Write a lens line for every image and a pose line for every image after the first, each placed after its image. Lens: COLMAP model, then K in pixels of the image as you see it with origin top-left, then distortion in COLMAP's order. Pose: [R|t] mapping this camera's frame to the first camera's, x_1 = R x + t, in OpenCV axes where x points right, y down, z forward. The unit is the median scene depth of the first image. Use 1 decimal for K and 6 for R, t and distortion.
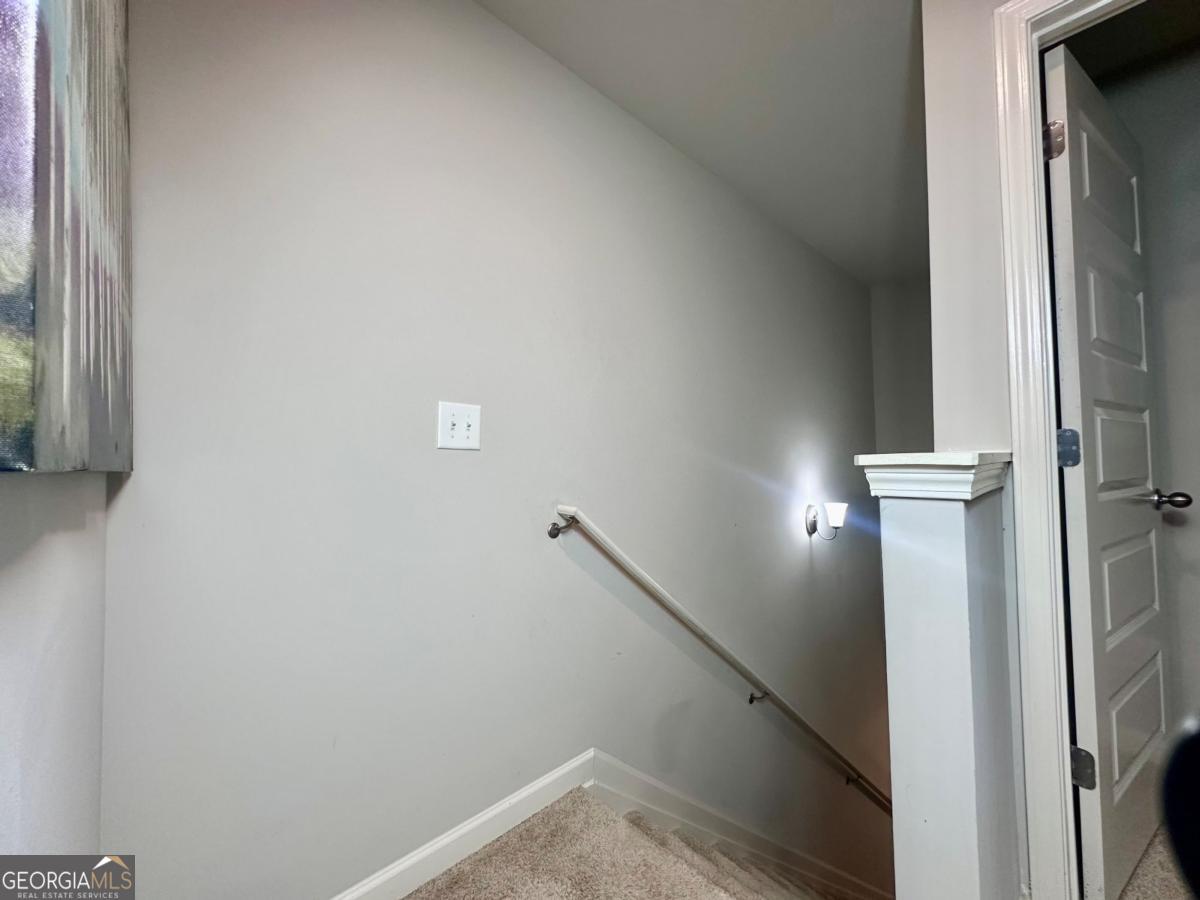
lens RADIAL K [[478.3, 0, 597.1], [0, 478.3, 445.4], [0, 0, 1]] dist [-0.008351, 0.001397]
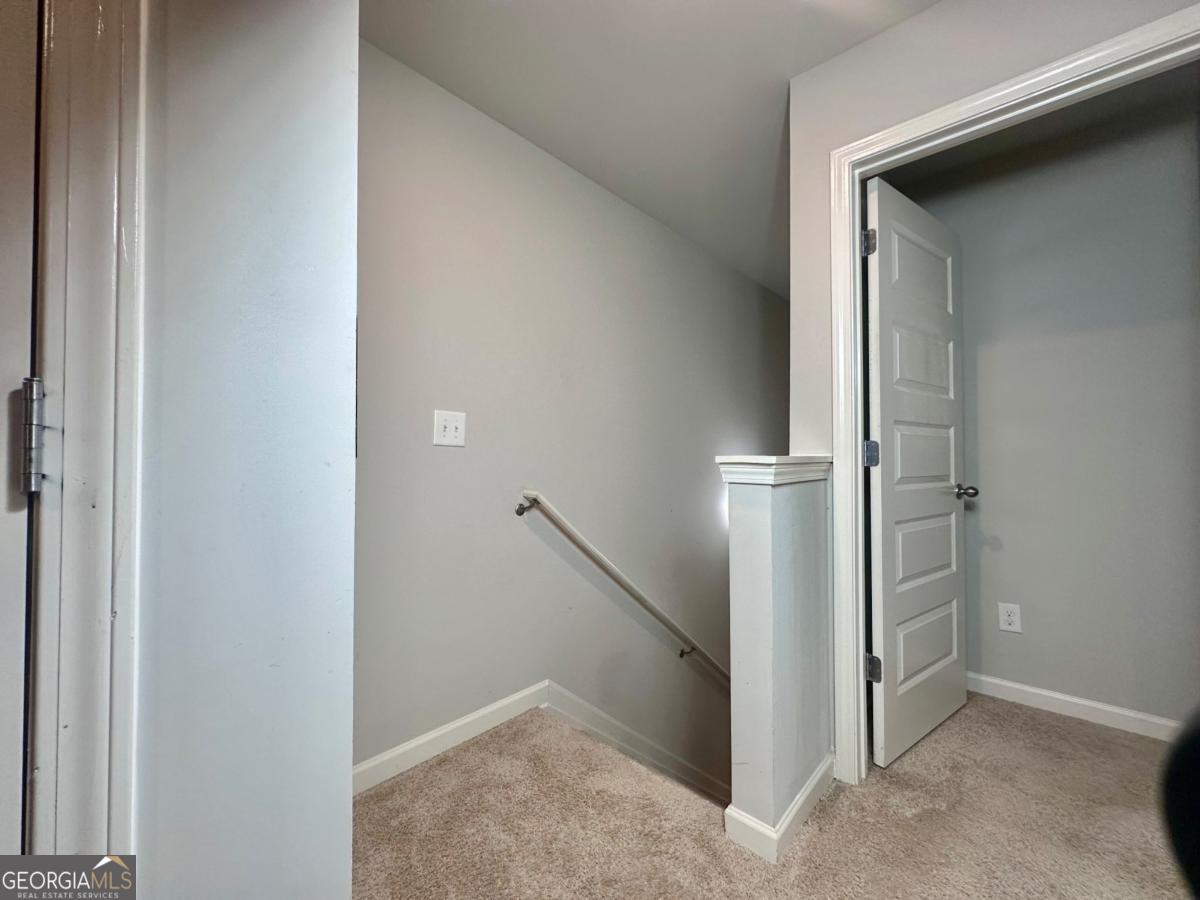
lens RADIAL K [[478.3, 0, 598.5], [0, 478.3, 447.8], [0, 0, 1]] dist [-0.008351, 0.001397]
pose [[0.997924, 0.019180, 0.061477, 0.043432], [-0.020106, 0.999693, 0.014488, -0.013766], [-0.061180, -0.015694, 0.998003, -0.343239]]
